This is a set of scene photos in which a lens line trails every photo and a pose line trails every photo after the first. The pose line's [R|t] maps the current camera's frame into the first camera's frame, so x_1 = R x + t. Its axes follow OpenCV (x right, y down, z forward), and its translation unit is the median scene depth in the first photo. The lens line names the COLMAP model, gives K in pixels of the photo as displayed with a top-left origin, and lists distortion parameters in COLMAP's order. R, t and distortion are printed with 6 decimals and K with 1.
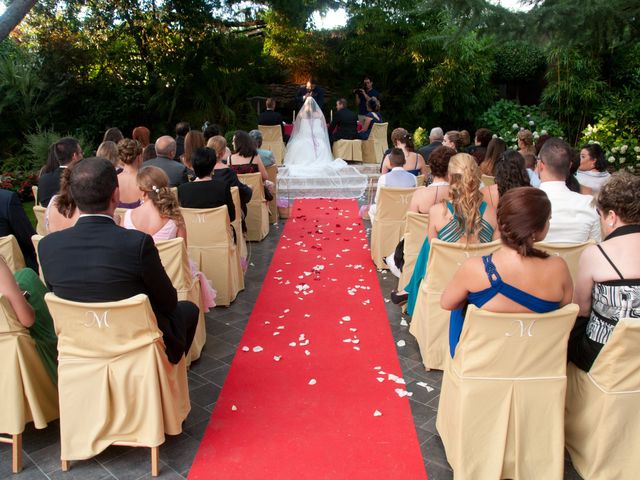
lens RADIAL K [[568.5, 0, 320.0], [0, 568.5, 240.0], [0, 0, 1]] dist [-0.146022, 0.106607]
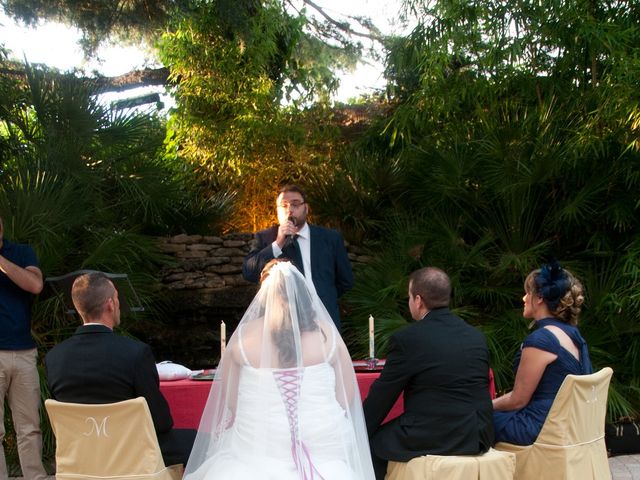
lens RADIAL K [[568.5, 0, 320.0], [0, 568.5, 240.0], [0, 0, 1]] dist [-0.146022, 0.106607]
pose [[0.999548, 0.005451, 0.029568, -0.010803], [0.004171, 0.948780, -0.315911, -0.187070], [-0.029775, 0.315892, 0.948328, 0.765232]]
